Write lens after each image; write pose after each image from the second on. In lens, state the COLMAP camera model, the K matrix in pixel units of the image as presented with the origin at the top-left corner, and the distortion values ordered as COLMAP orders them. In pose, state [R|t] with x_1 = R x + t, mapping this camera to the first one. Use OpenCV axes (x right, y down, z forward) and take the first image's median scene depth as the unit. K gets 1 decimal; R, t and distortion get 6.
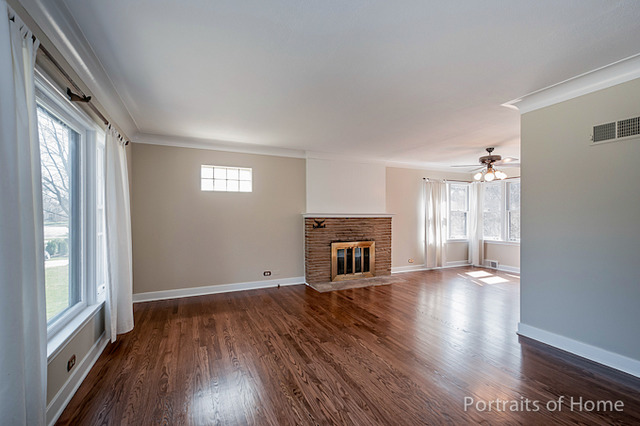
lens RADIAL K [[277.2, 0, 320.9], [0, 277.2, 214.1], [0, 0, 1]] dist [-0.001447, -0.000424]
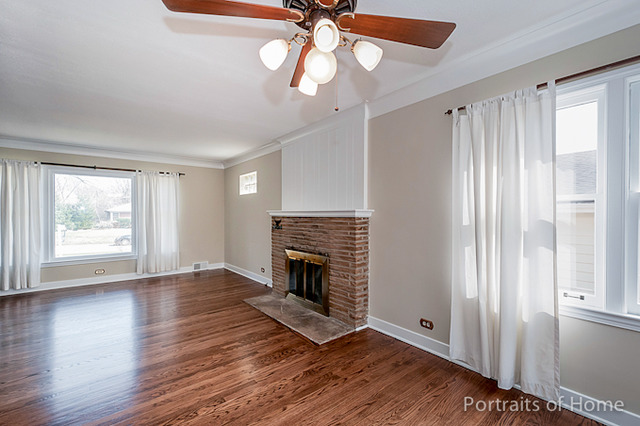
lens RADIAL K [[284.0, 0, 324.1], [0, 284.0, 214.6], [0, 0, 1]] dist [-0.002384, -0.000384]
pose [[0.253486, 0.003719, -0.967332, 0.829794], [0.010142, 0.999927, 0.006502, 0.003048], [0.967286, -0.011459, 0.253430, 0.895708]]
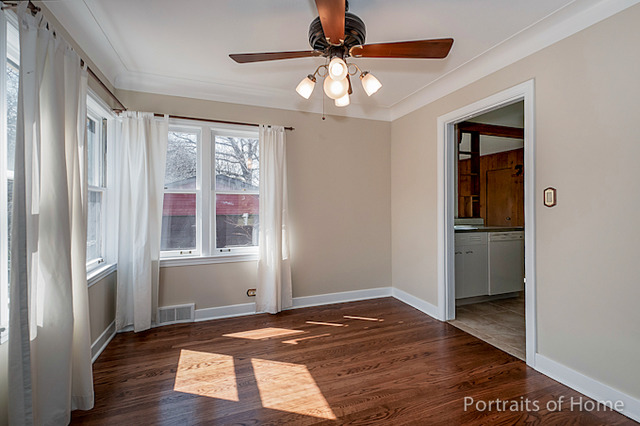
lens RADIAL K [[284.0, 0, 329.4], [0, 284.0, 206.9], [0, 0, 1]] dist [-0.002384, -0.000384]
pose [[0.050590, -0.003633, 0.998713, 0.238708], [-0.005115, 0.999979, 0.003897, 0.015592], [-0.998706, -0.005306, 0.050570, 0.945763]]
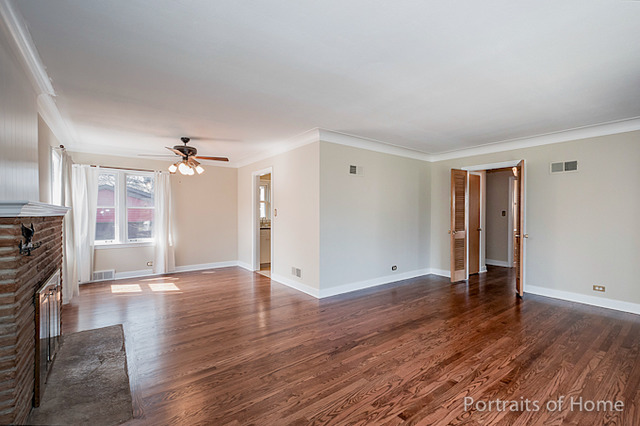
lens RADIAL K [[284.0, 0, 321.0], [0, 284.0, 216.3], [0, 0, 1]] dist [-0.002384, -0.000384]
pose [[-0.211677, -0.008782, 0.977300, -0.373000], [-0.006028, 0.999952, 0.007680, 0.006788], [-0.977321, -0.004266, -0.211720, 0.729331]]
